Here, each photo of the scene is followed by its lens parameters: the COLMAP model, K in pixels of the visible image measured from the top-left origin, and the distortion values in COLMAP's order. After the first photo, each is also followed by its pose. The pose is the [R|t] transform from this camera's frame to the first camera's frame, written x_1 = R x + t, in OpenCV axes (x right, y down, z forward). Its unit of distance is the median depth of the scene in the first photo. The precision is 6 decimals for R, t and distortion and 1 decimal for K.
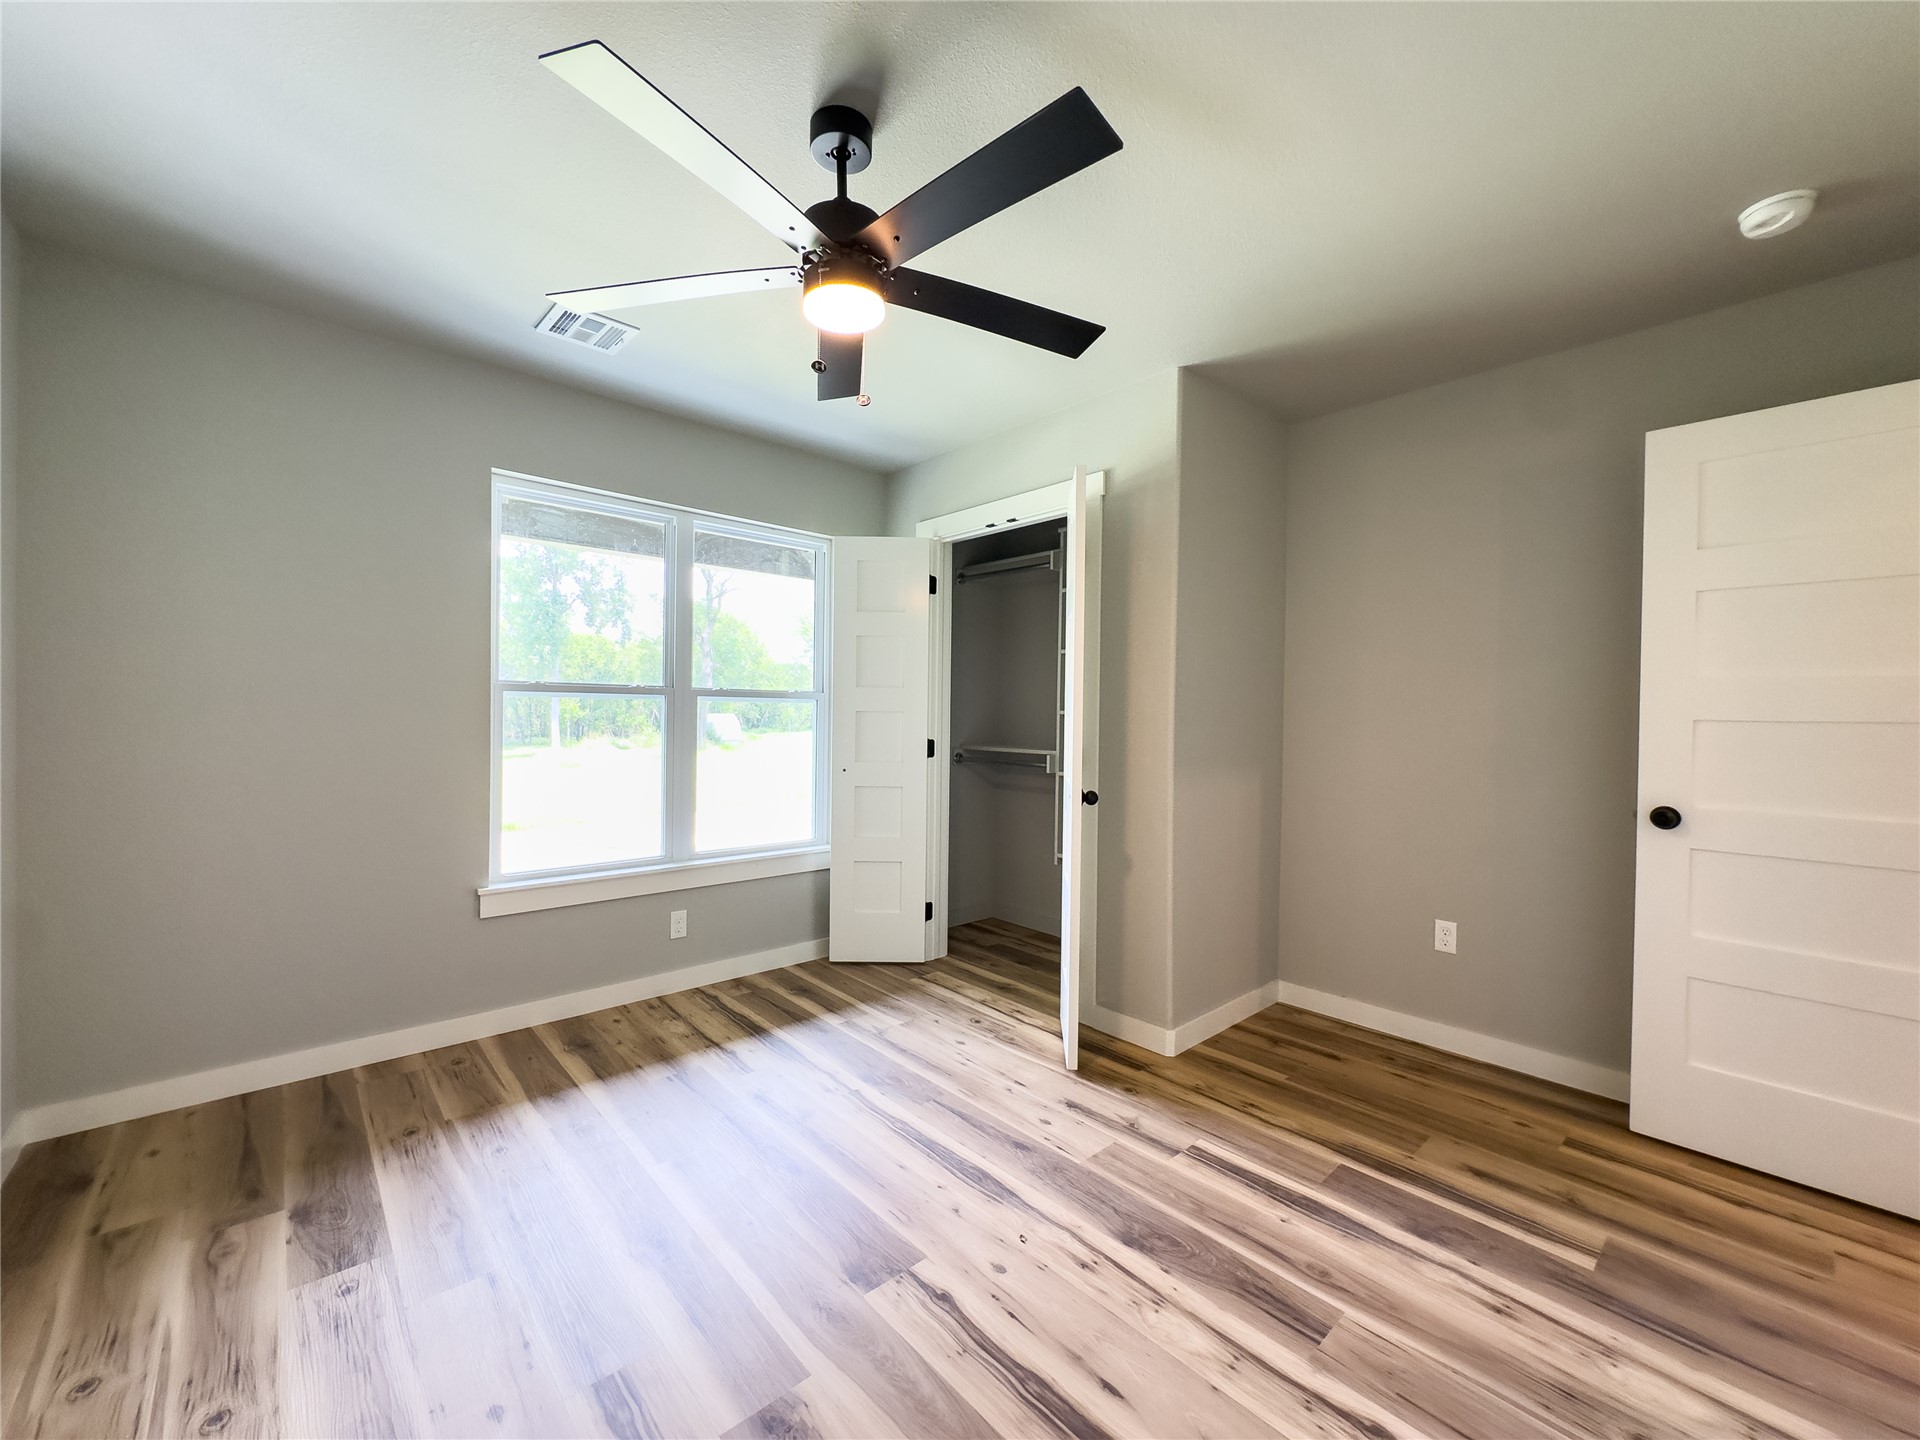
lens RADIAL K [[766.6, 0, 960.0], [0, 766.6, 720.0], [0, 0, 1]] dist [-0.002553, -0.000133]
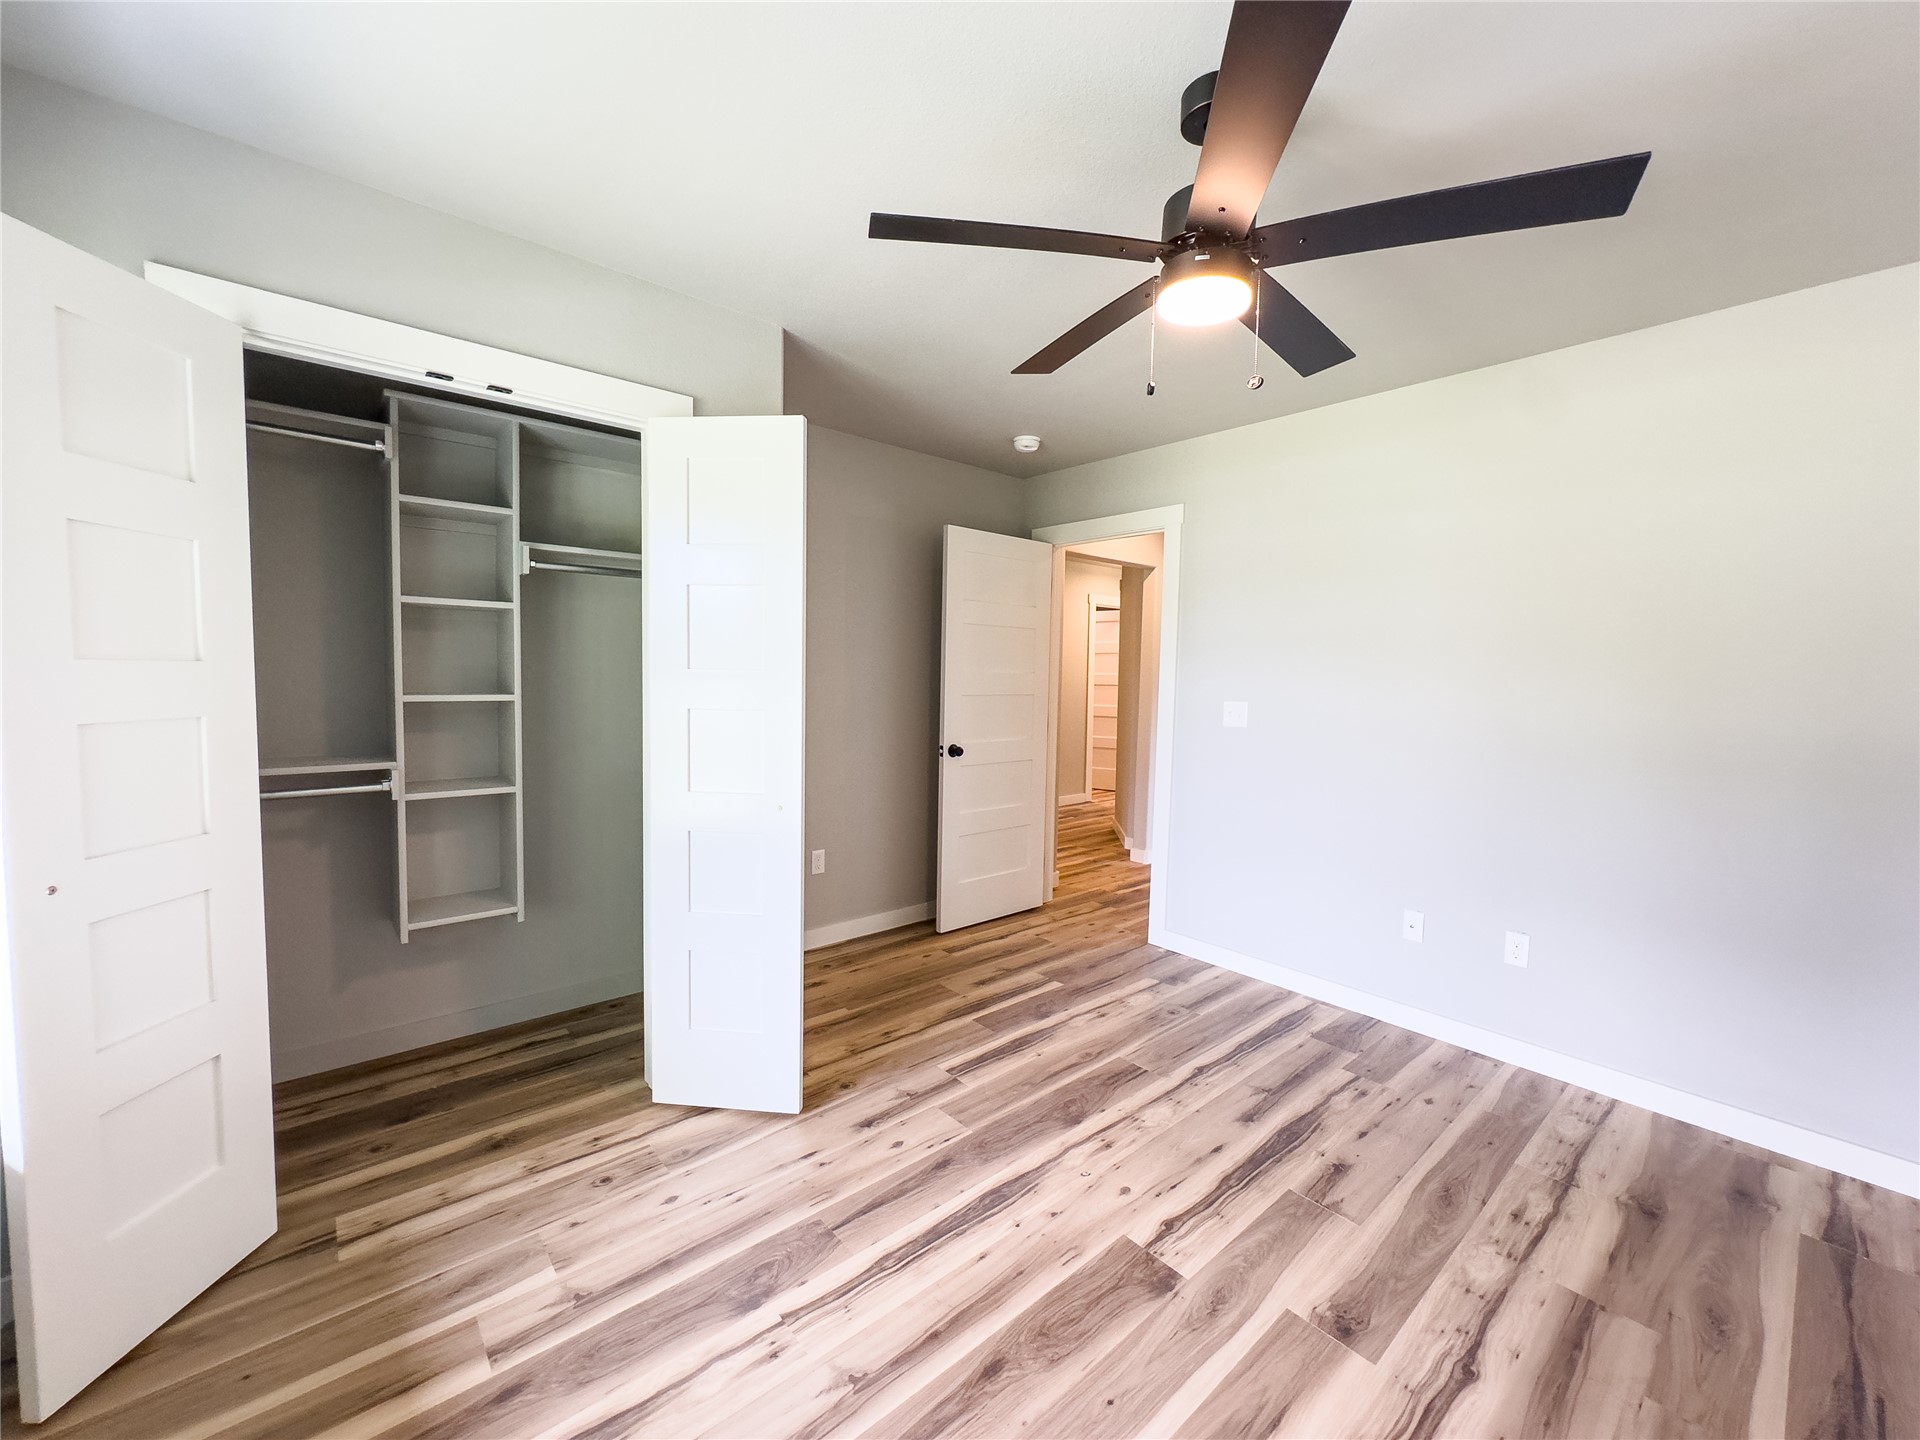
lens RADIAL K [[766.6, 0, 960.0], [0, 766.6, 720.0], [0, 0, 1]] dist [-0.002553, -0.000133]
pose [[0.018846, -0.076689, 0.996877, -0.805939], [-0.011634, 0.996970, 0.076917, -0.076697], [-0.999755, -0.013047, 0.017897, 0.923624]]
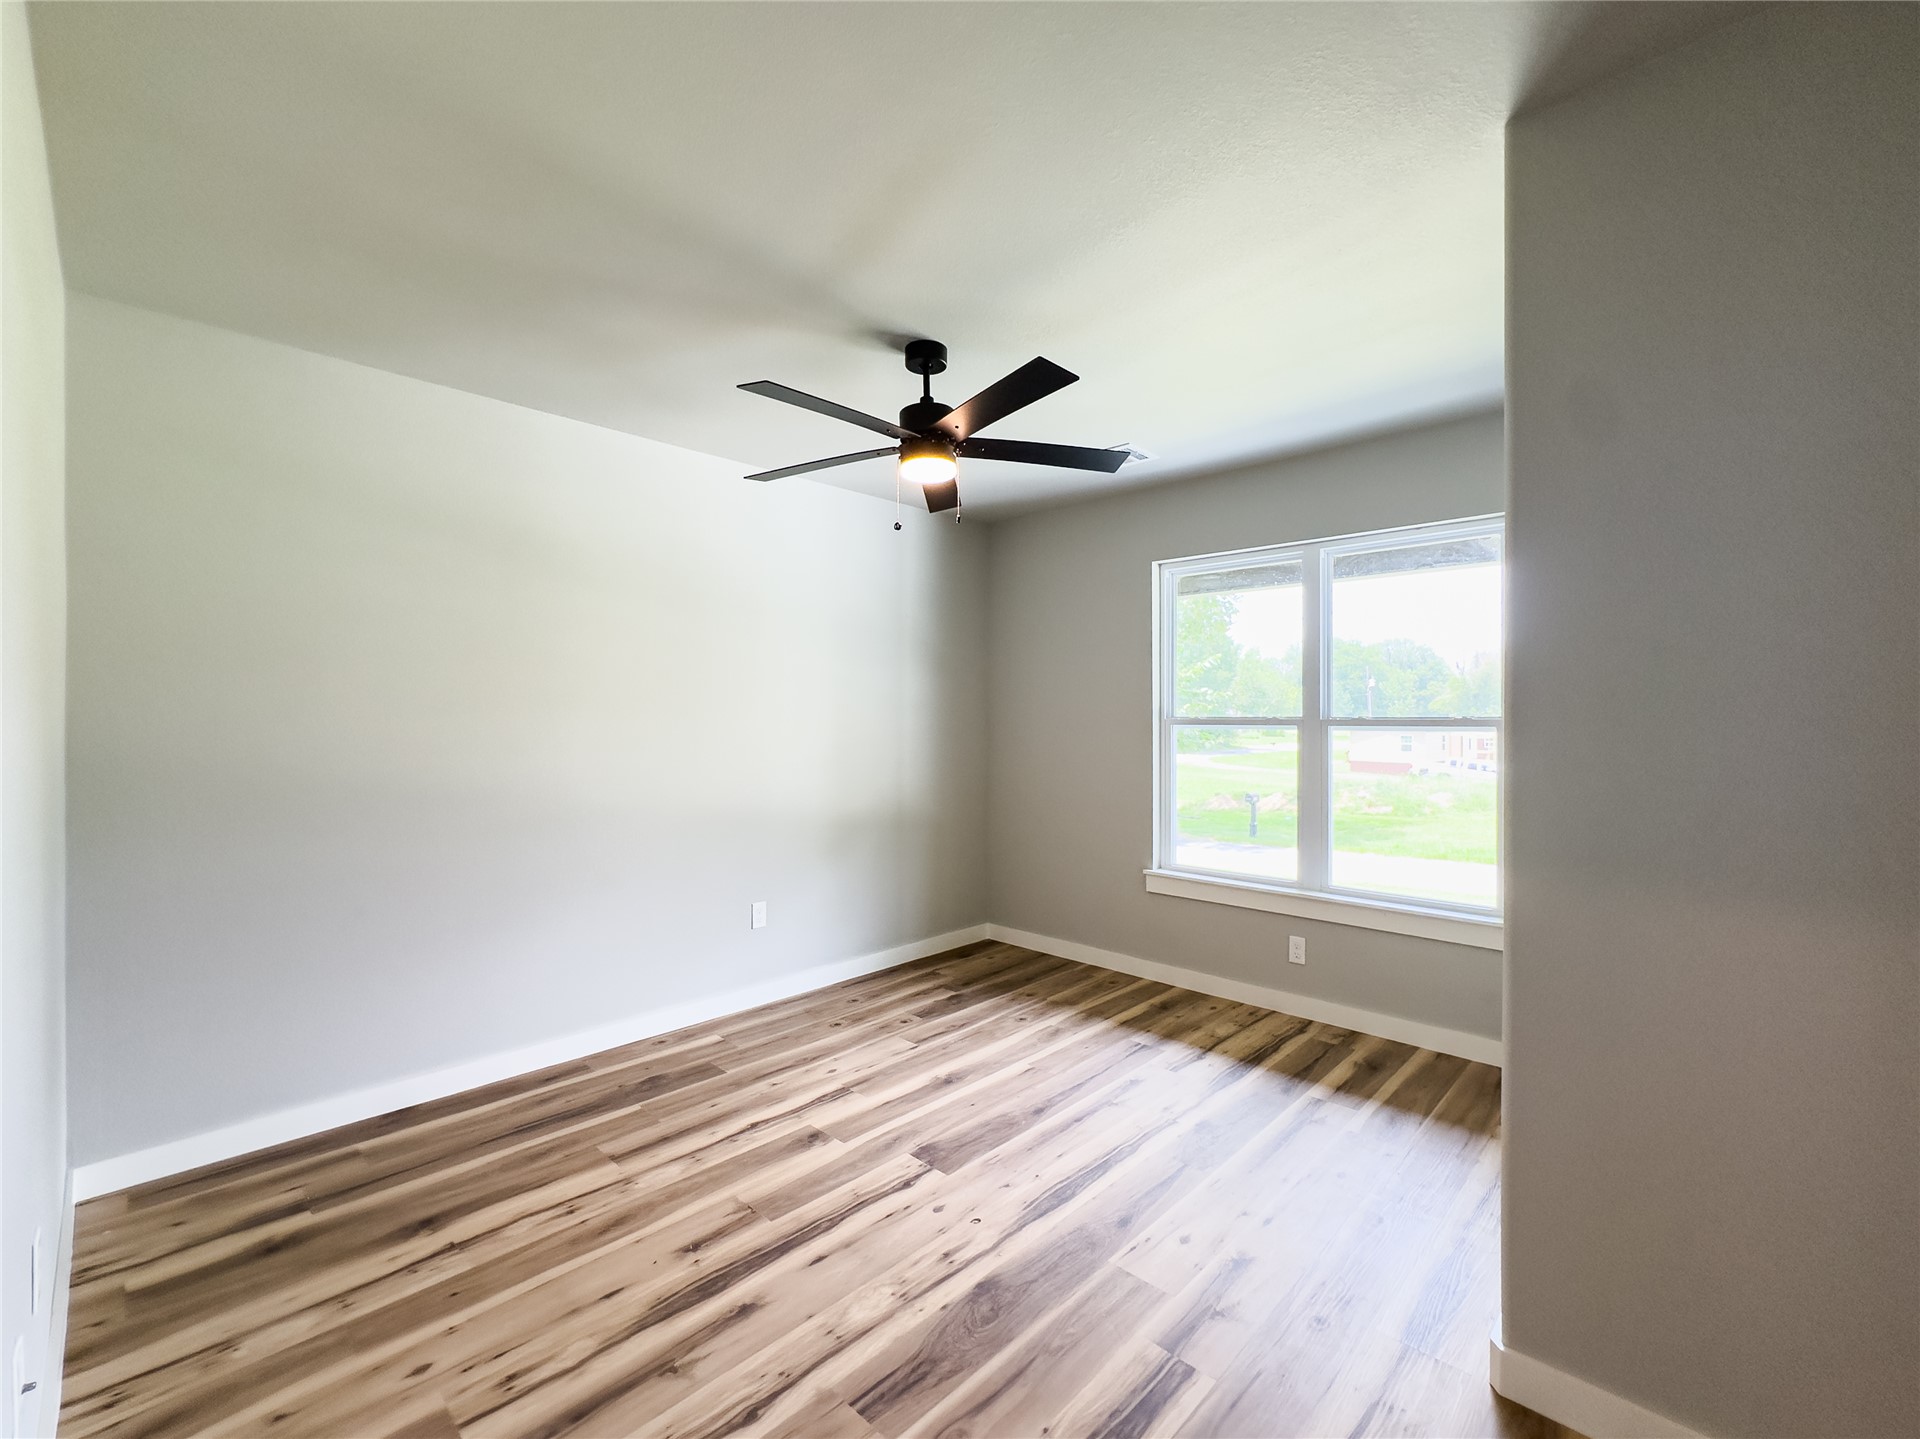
lens RADIAL K [[812.9, 0, 960.0], [0, 812.9, 719.5], [0, 0, 1]] dist [0.000732, 0.000254]
pose [[0.070567, -0.012659, -0.997427, 1.004544], [-0.006640, 0.999891, -0.013160, -0.033805], [0.997485, 0.007552, 0.070475, 0.694816]]
